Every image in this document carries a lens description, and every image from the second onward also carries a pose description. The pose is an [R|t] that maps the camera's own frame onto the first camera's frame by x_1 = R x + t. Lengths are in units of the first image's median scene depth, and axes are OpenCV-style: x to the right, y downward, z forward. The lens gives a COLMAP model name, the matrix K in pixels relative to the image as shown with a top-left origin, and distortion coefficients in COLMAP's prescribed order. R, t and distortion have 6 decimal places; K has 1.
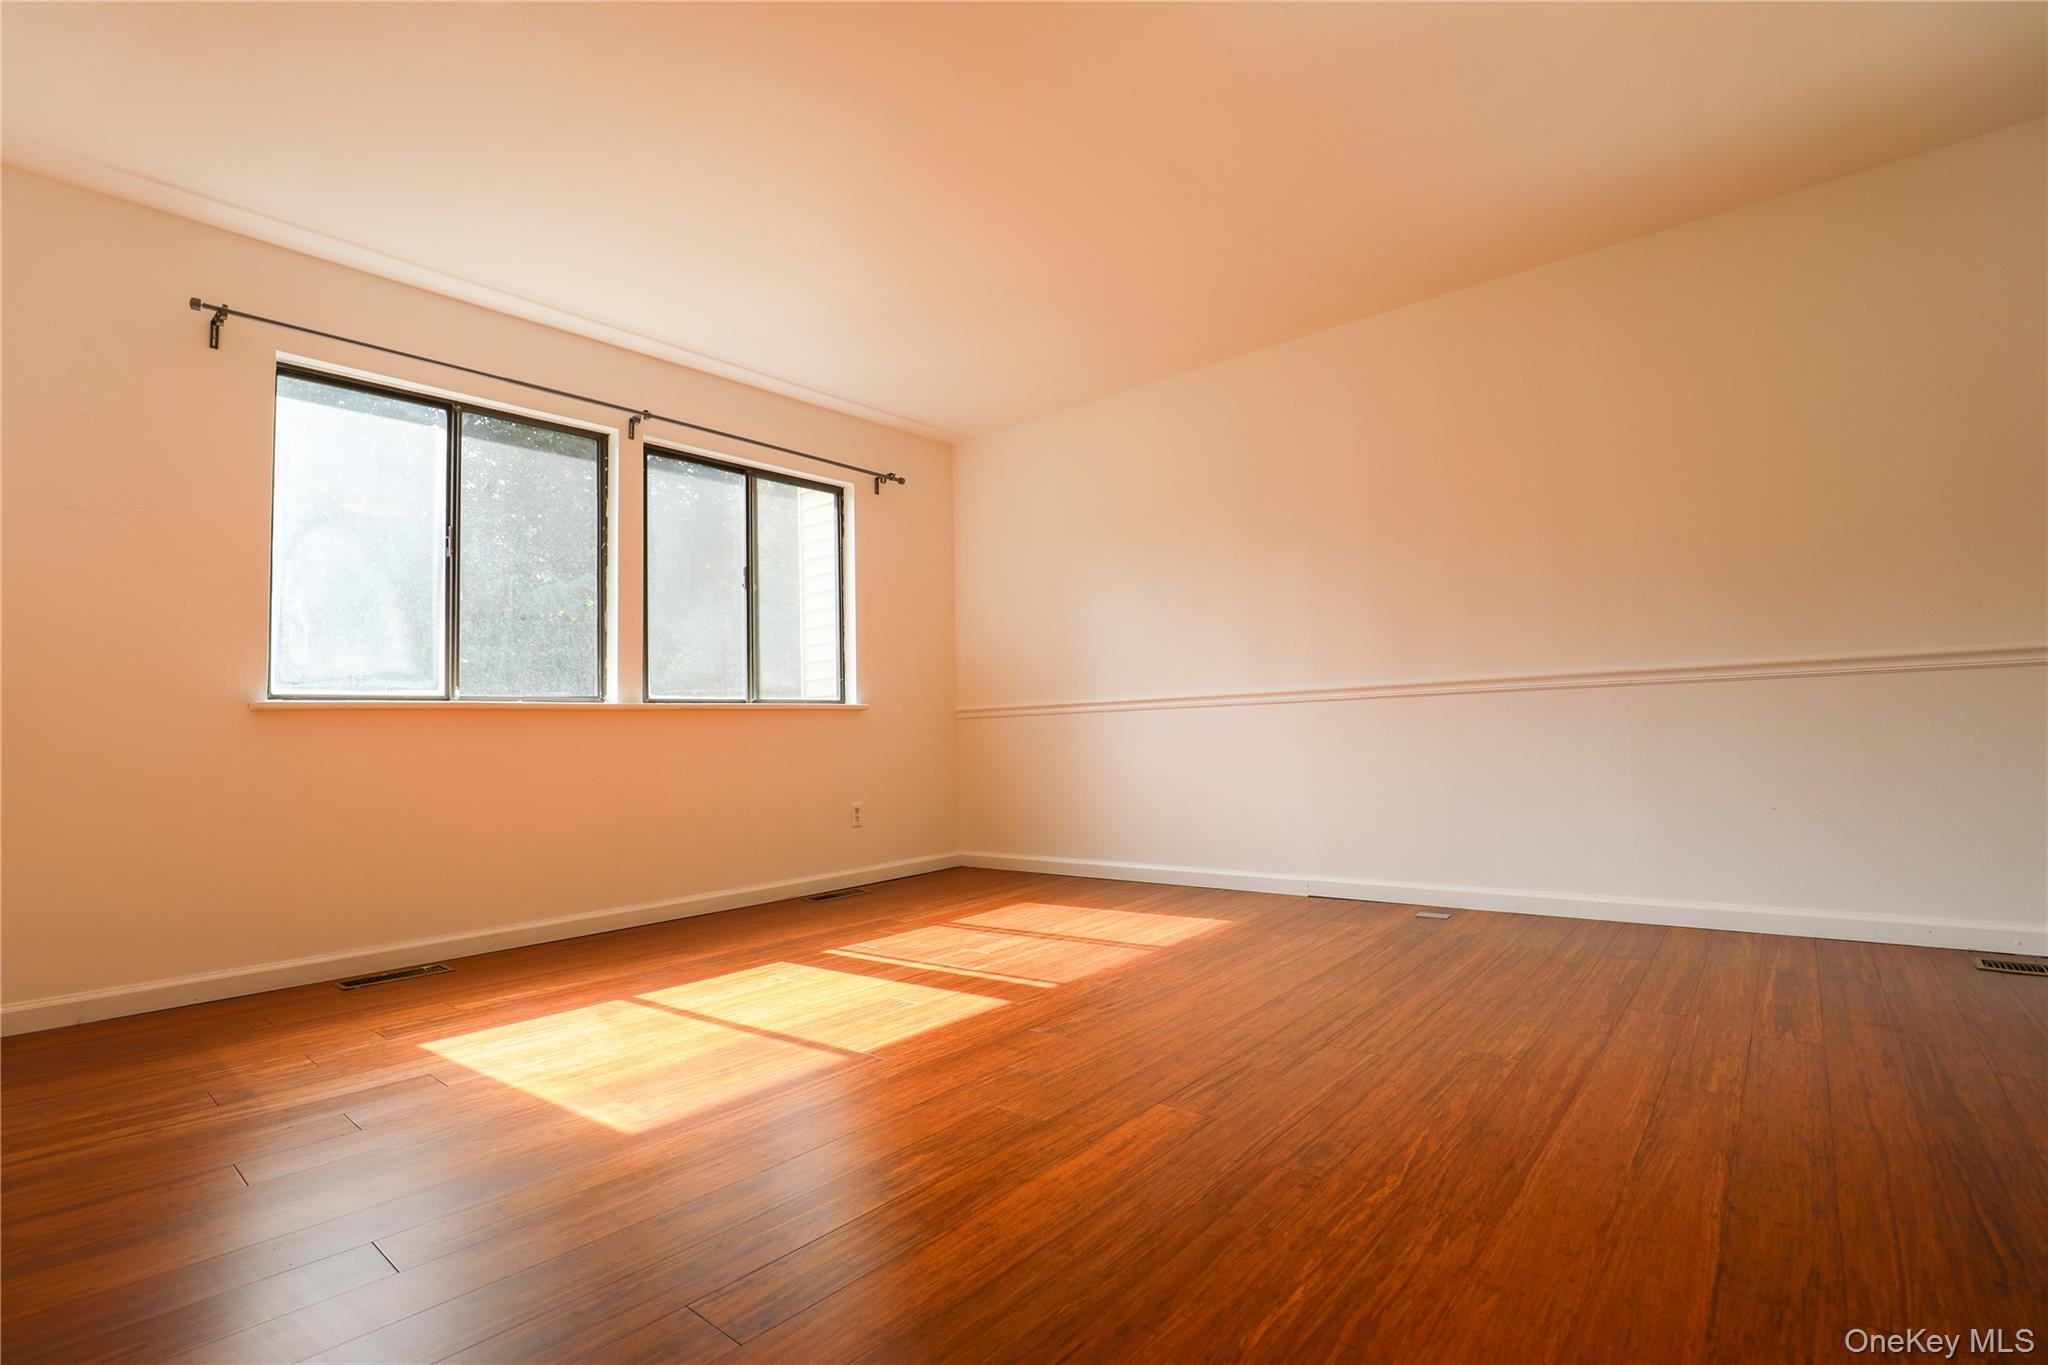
lens RADIAL K [[932.7, 0, 1027.7], [0, 932.7, 679.6], [0, 0, 1]] dist [-0.042799, 0.008925]
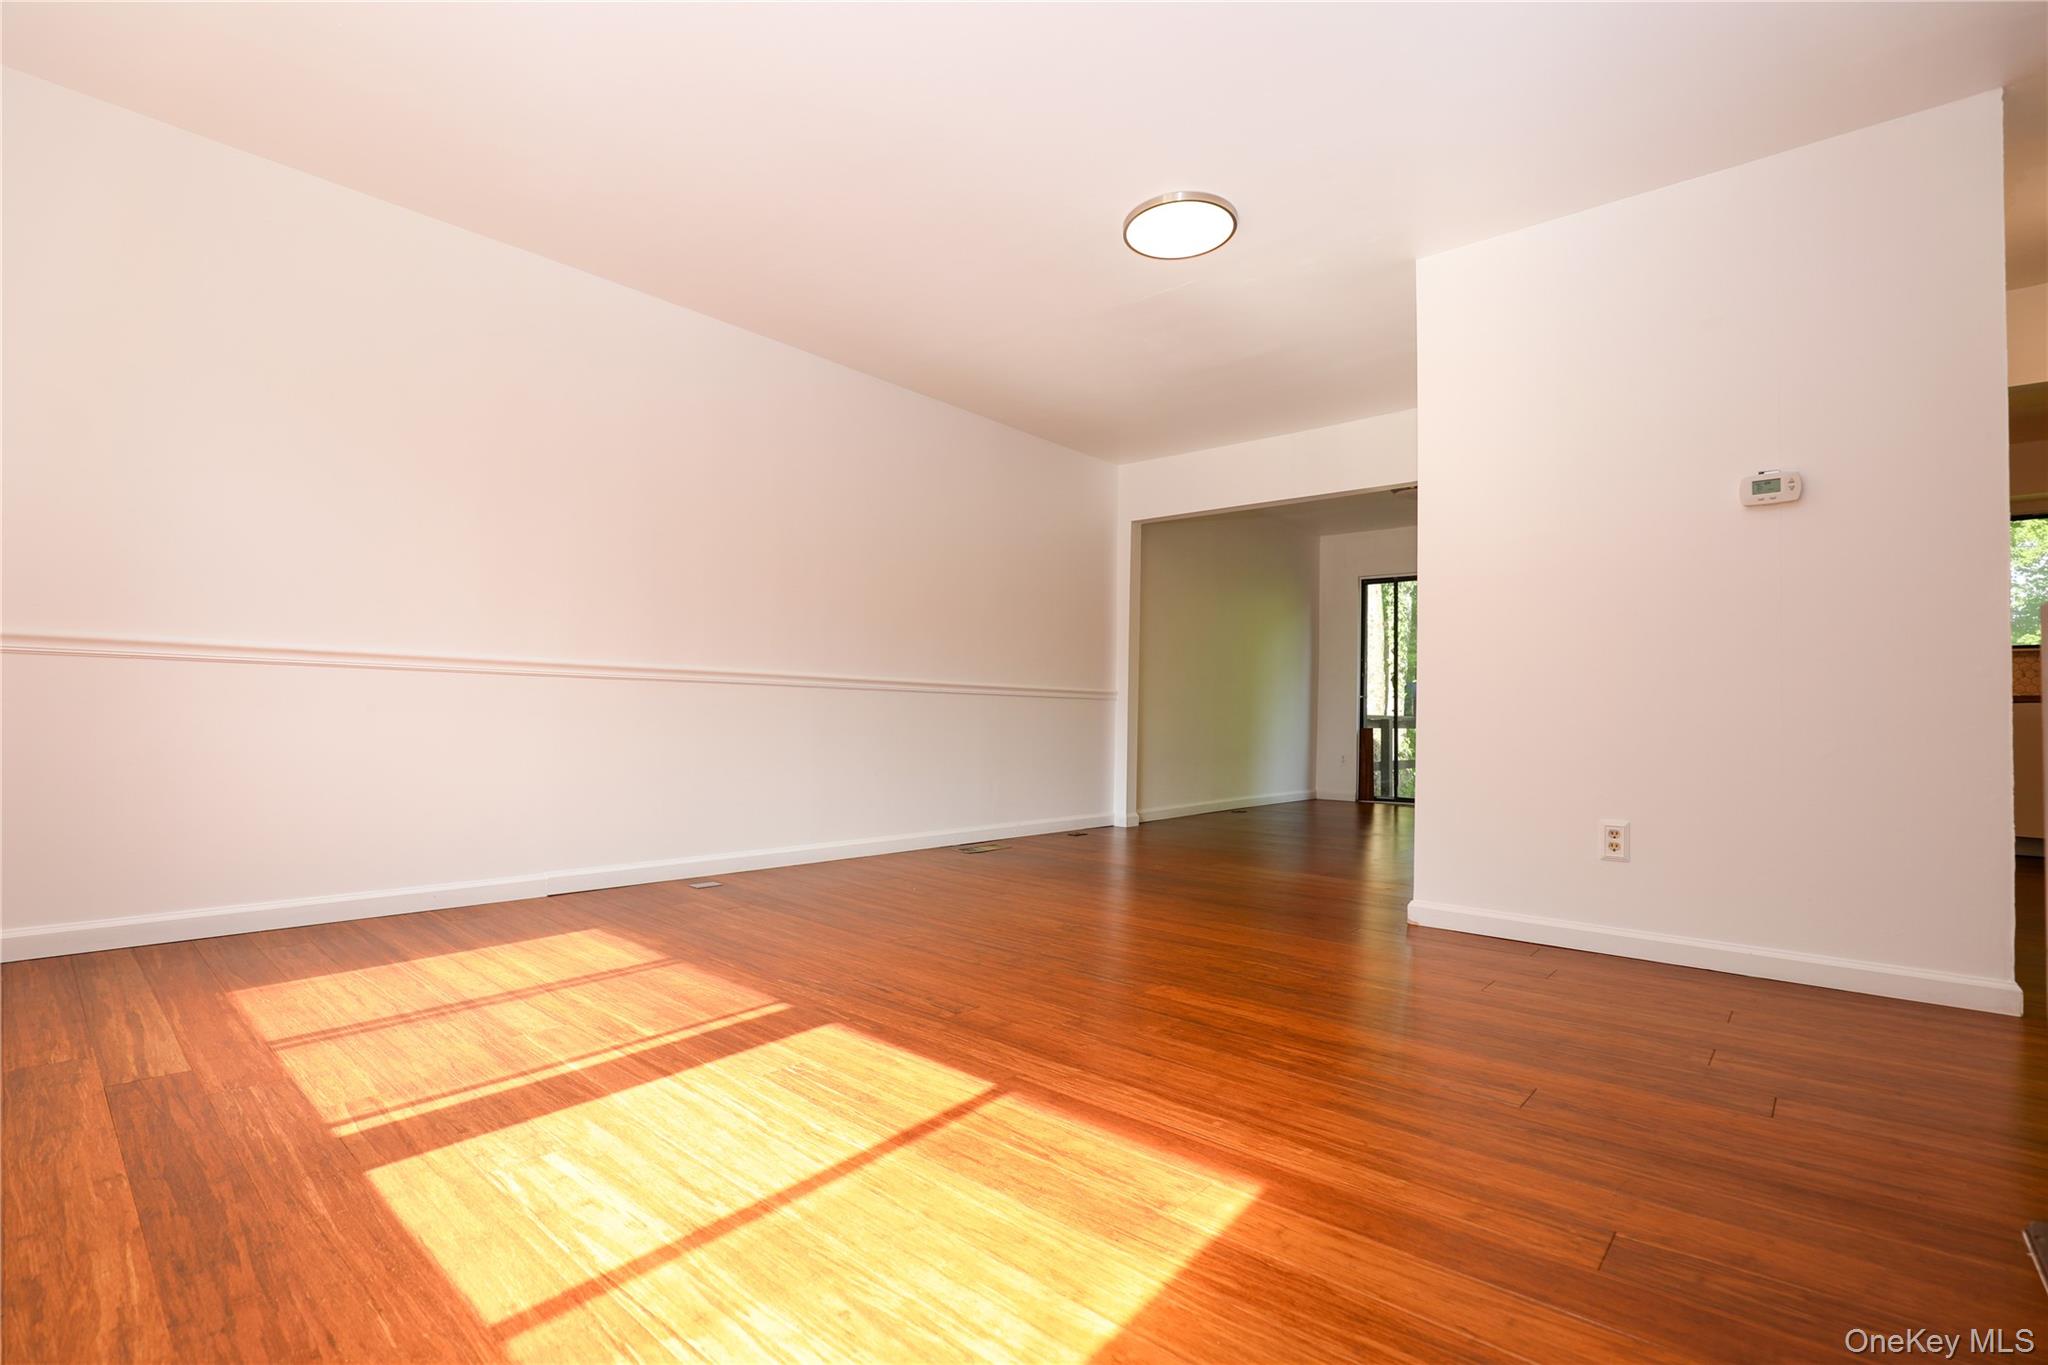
lens RADIAL K [[932.7, 0, 1024.9], [0, 932.7, 685.9], [0, 0, 1]] dist [-0.042799, 0.008925]
pose [[0.023787, 0.064862, 0.997611, -0.891182], [-0.081138, 0.994726, -0.062740, 0.085072], [-0.996419, -0.079452, 0.028924, 0.848437]]
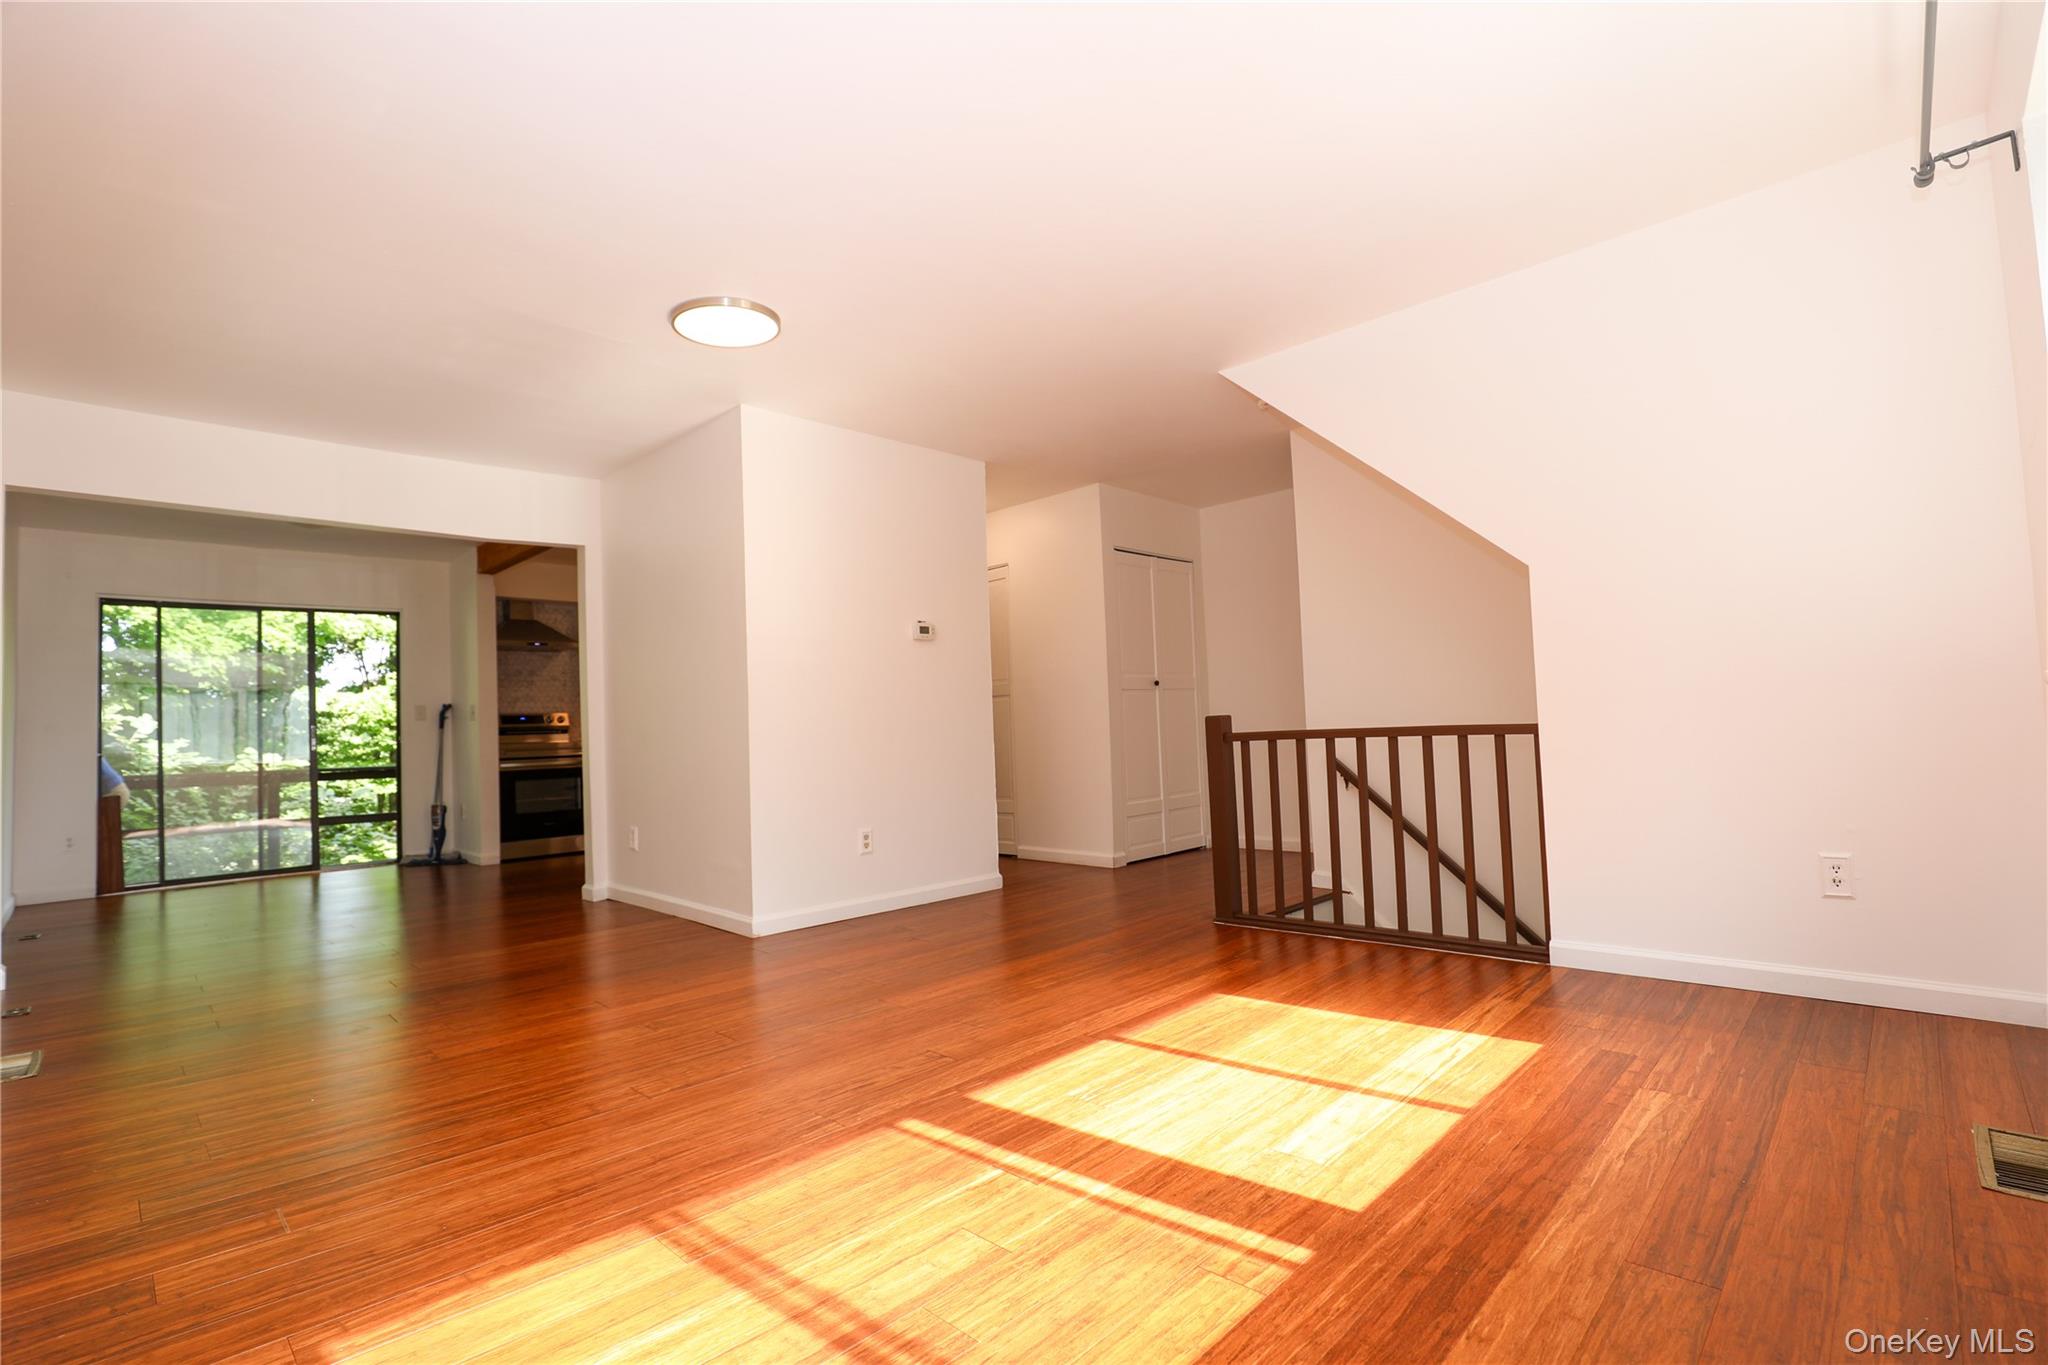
lens RADIAL K [[932.7, 0, 1010.9], [0, 932.7, 694.0], [0, 0, 1]] dist [-0.042799, 0.008925]
pose [[-0.993632, 0.074183, 0.084806, -0.168605], [0.065141, 0.992355, -0.104826, 0.068432], [-0.091934, -0.098634, -0.990868, 1.937375]]
